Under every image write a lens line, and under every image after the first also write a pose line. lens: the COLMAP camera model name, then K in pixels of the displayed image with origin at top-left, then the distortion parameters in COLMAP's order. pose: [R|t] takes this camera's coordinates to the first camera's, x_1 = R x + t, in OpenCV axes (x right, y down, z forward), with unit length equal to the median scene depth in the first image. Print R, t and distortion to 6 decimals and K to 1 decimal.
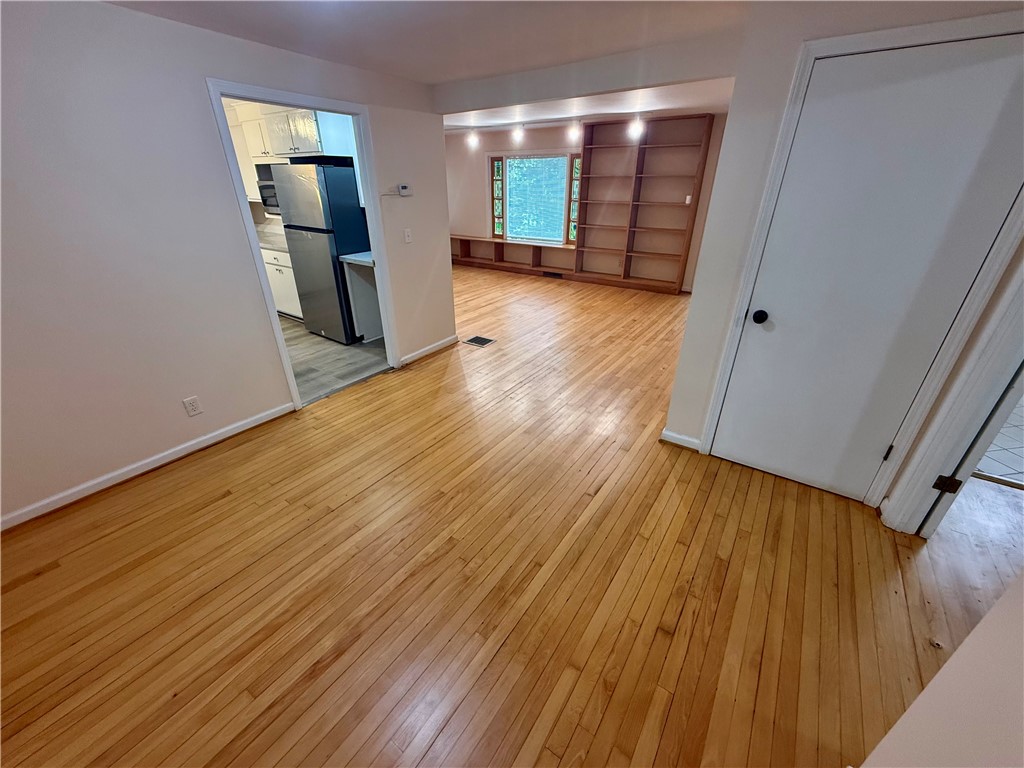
lens RADIAL K [[406.4, 0, 509.5], [0, 406.4, 385.7], [0, 0, 1]] dist [0.000219, 0.000109]
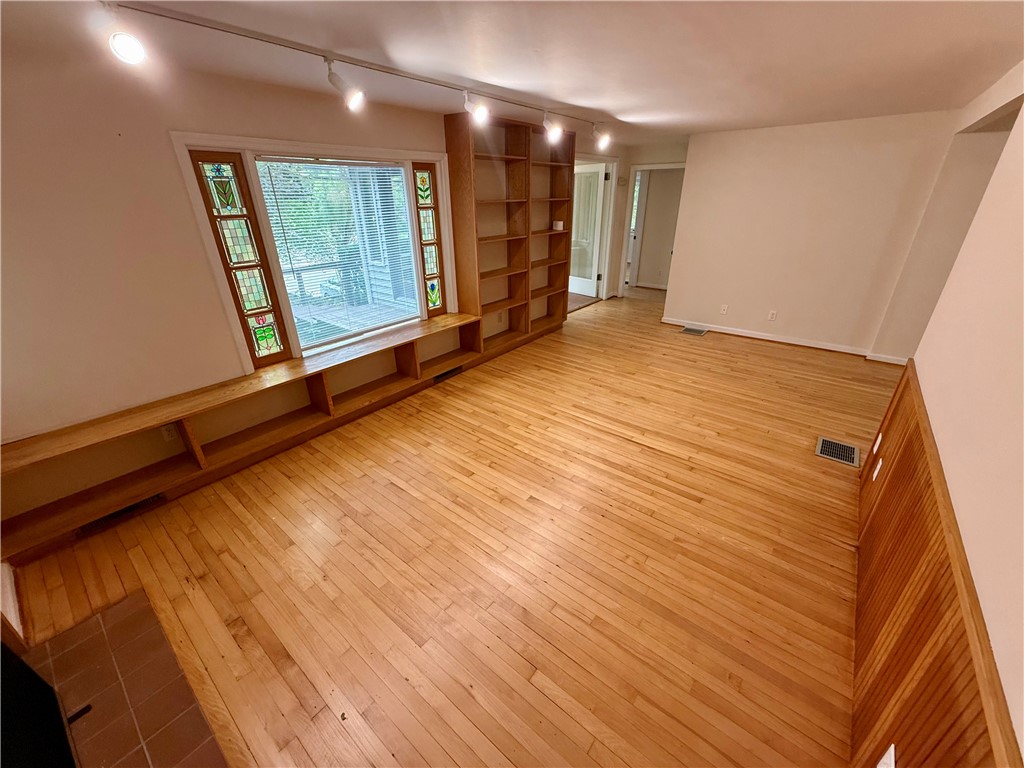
lens RADIAL K [[406.4, 0, 507.8], [0, 406.4, 390.1], [0, 0, 1]] dist [0.000219, 0.000109]
pose [[0.069372, -0.431958, 0.899222, -0.535848], [0.462538, 0.812576, 0.354653, -0.545040], [-0.883881, 0.391321, 0.256167, 1.036003]]
